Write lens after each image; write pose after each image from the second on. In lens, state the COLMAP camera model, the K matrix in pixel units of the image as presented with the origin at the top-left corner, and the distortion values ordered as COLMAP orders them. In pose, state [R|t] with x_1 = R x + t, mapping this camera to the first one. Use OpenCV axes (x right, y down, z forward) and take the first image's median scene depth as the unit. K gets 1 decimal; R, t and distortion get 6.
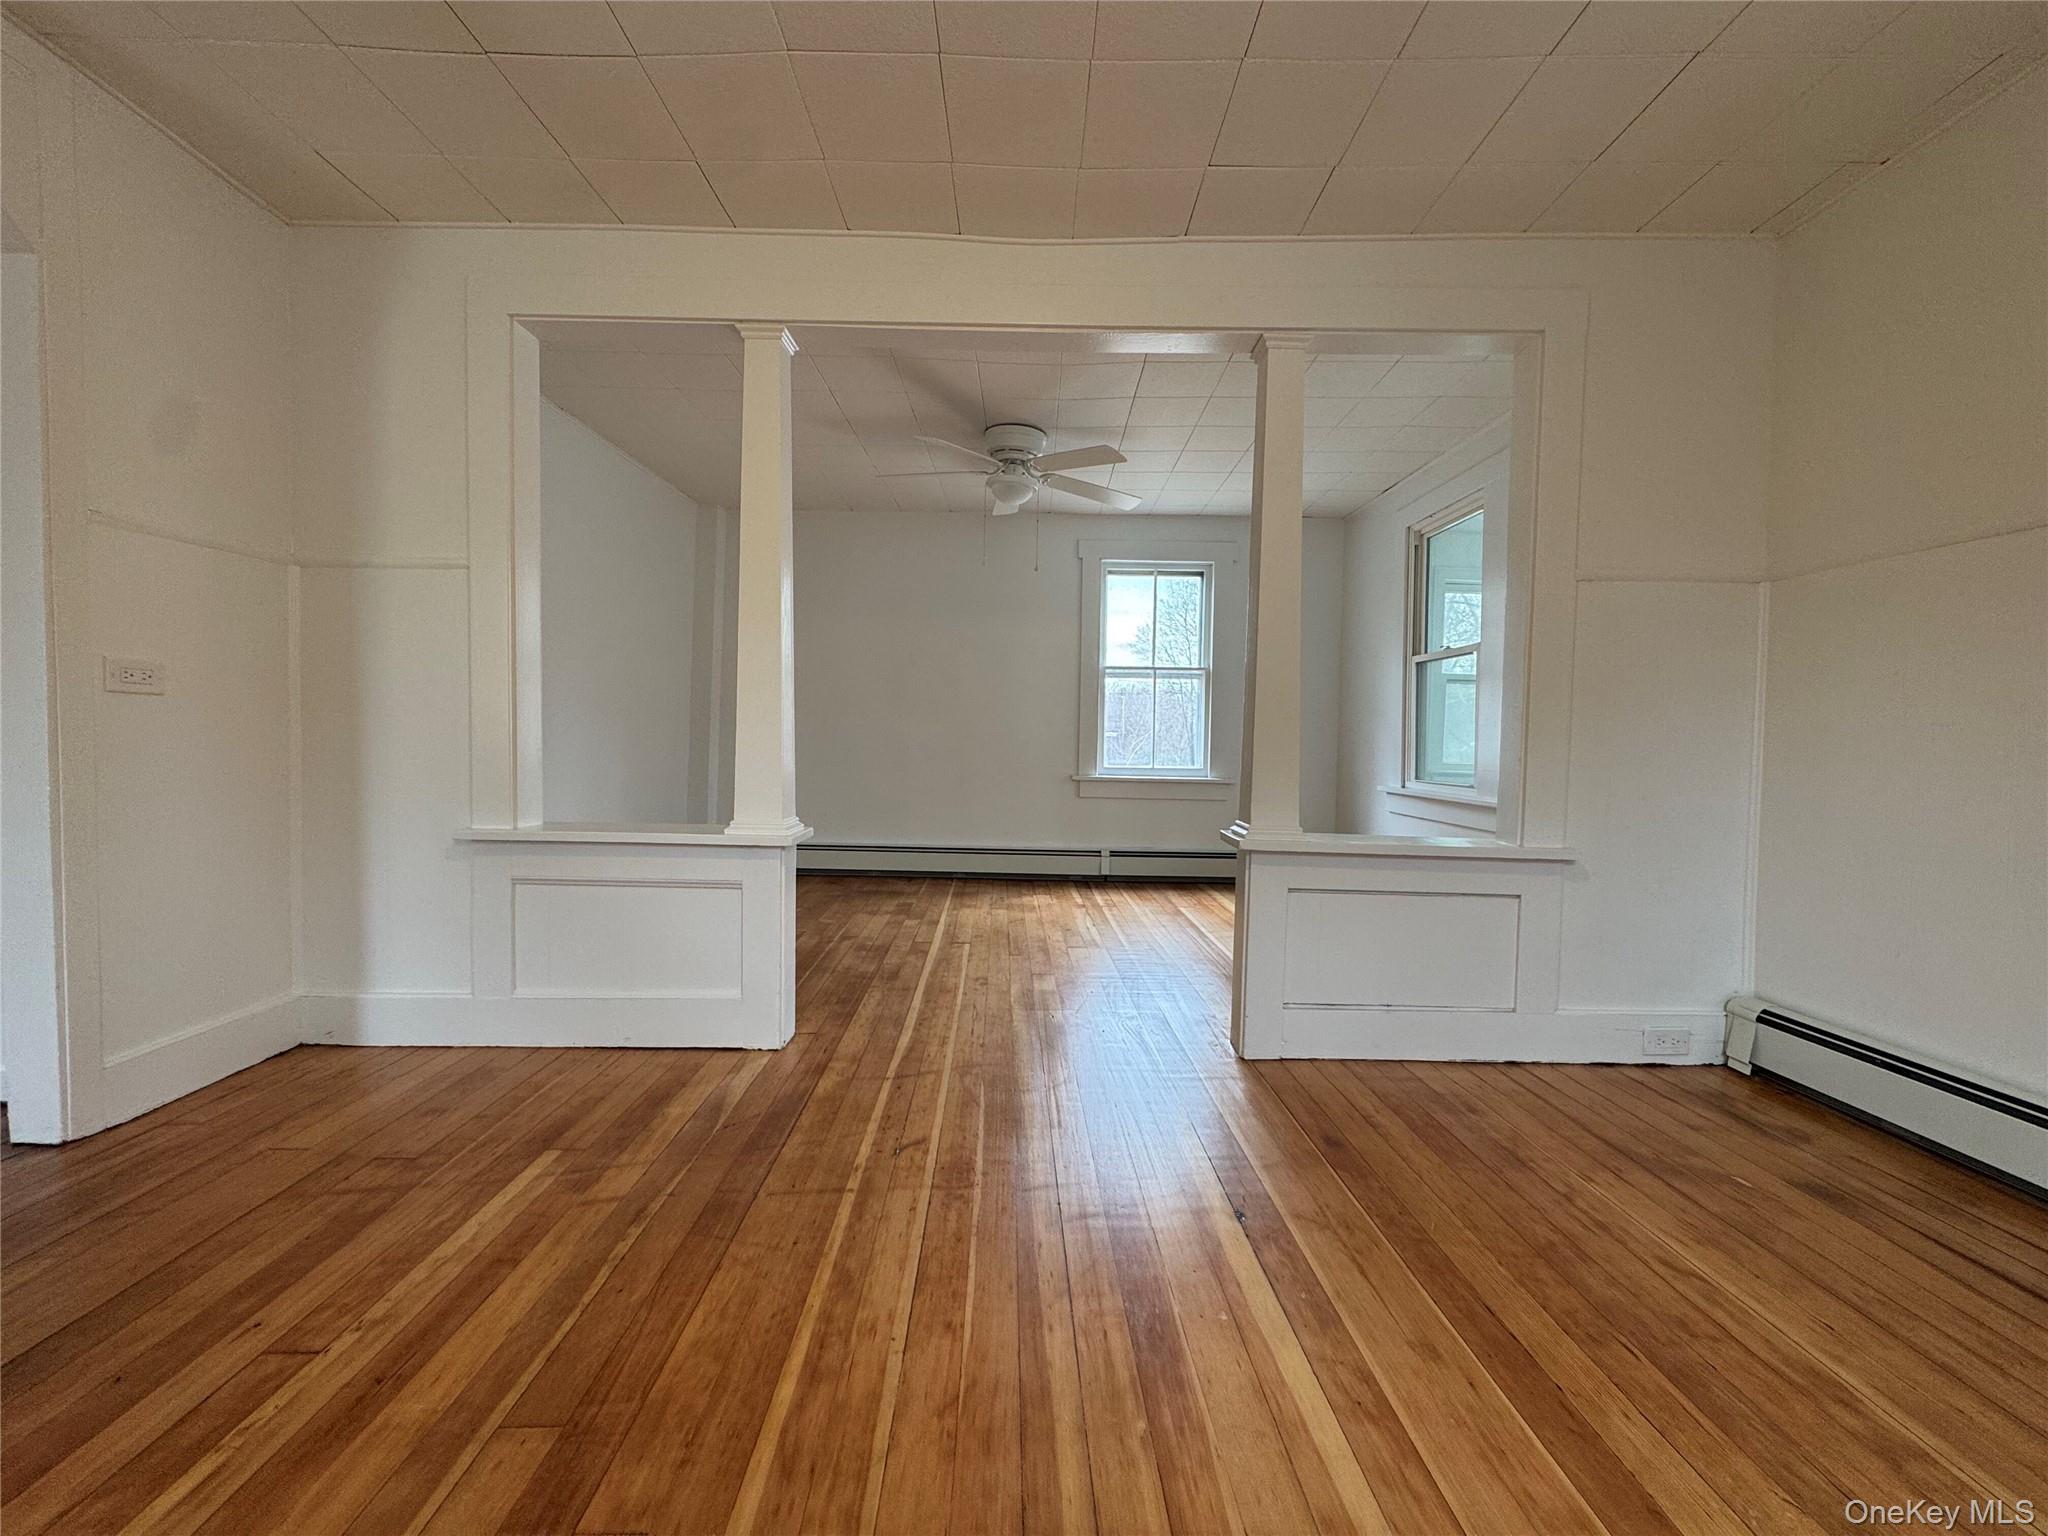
lens RADIAL K [[816.2, 0, 1028.4], [0, 816.2, 768.3], [0, 0, 1]] dist [-0.005035, 0.001242]
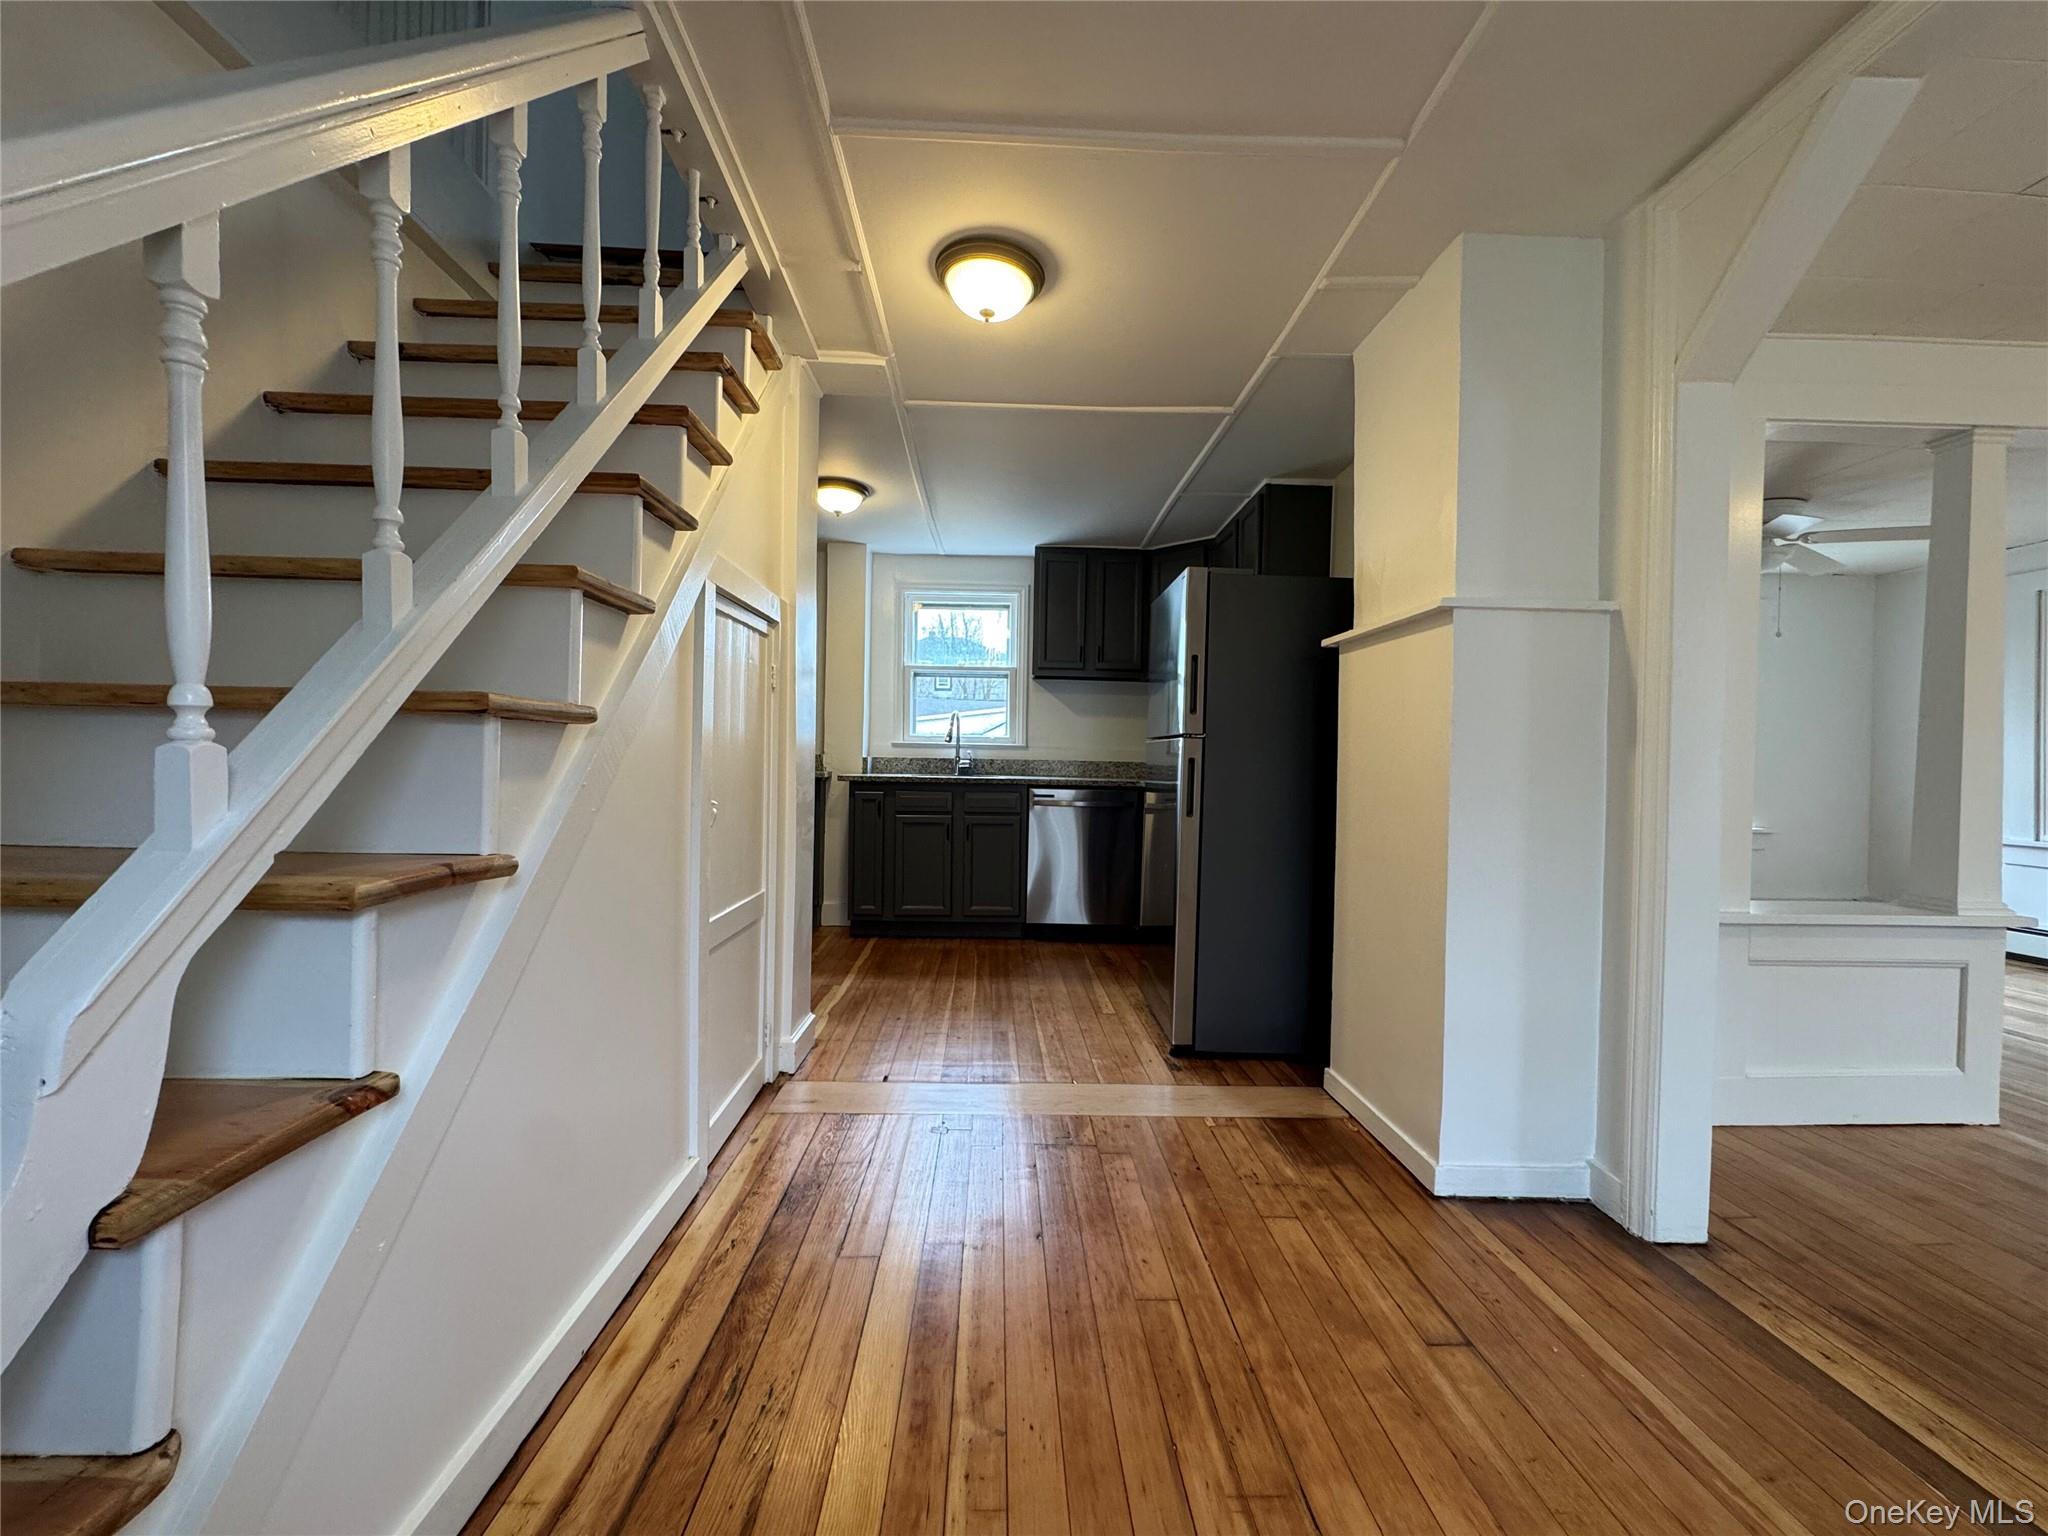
lens RADIAL K [[816.2, 0, 1023.1], [0, 816.2, 769.4], [0, 0, 1]] dist [-0.005035, 0.001242]
pose [[0.999854, -0.002324, 0.016947, -1.564583], [0.002771, 0.999647, -0.026411, -0.080322], [-0.016879, 0.026455, 0.999508, -0.014556]]
